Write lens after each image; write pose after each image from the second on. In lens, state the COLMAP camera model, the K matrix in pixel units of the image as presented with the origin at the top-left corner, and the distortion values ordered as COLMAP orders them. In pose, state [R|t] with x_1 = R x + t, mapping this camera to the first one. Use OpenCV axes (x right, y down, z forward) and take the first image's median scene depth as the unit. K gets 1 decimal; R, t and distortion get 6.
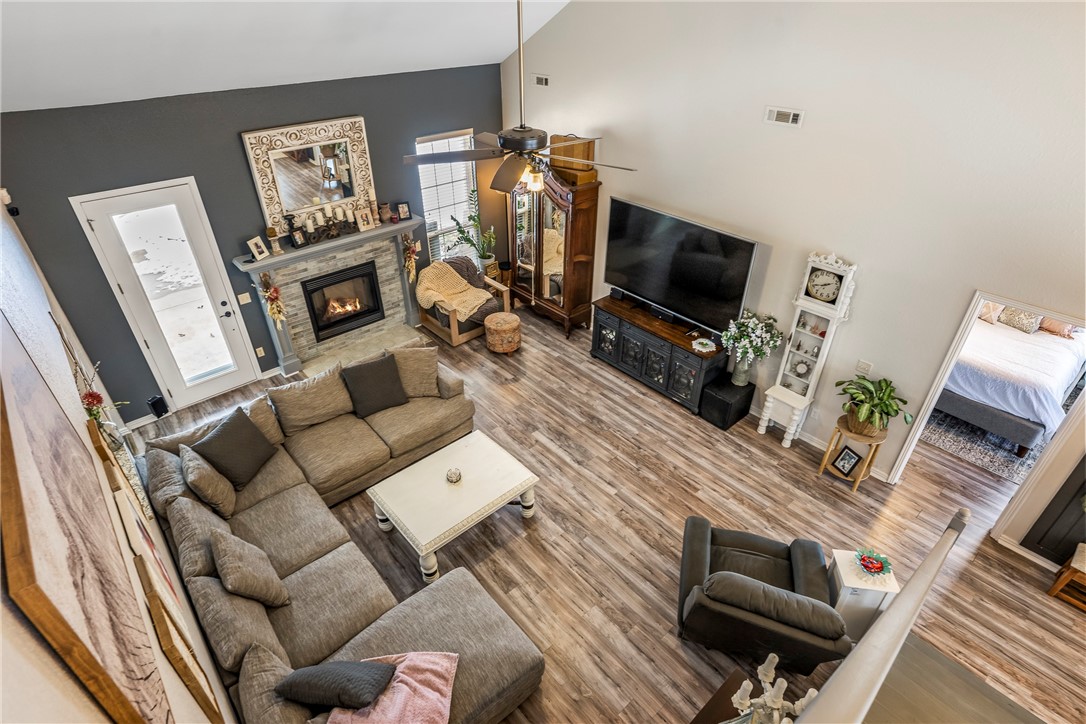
lens RADIAL K [[547.0, 0, 540.5], [0, 547.0, 361.2], [0, 0, 1]] dist [0.006183, 0.000437]
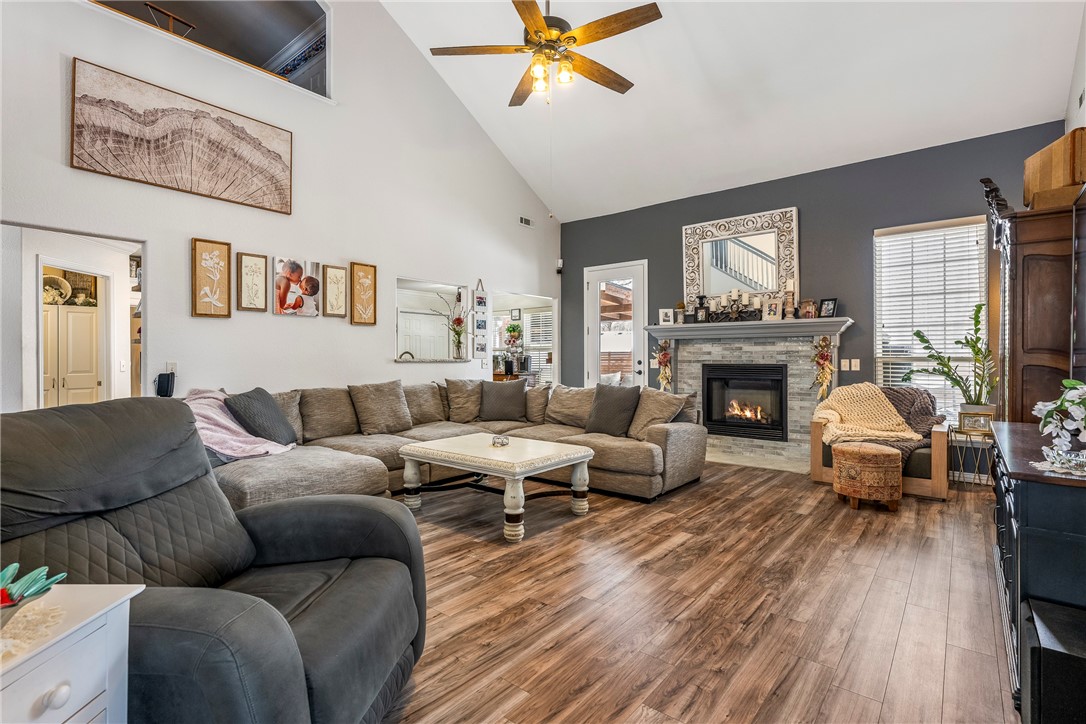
lens RADIAL K [[518.5, 0, 545.6], [0, 518.5, 357.7], [0, 0, 1]] dist [-0.003665, -0.000194]
pose [[0.165445, -0.000624, -0.986219, 0.508410], [-0.546279, 0.832517, -0.092169, 0.103330], [0.821101, 0.554000, 0.137394, 0.662576]]
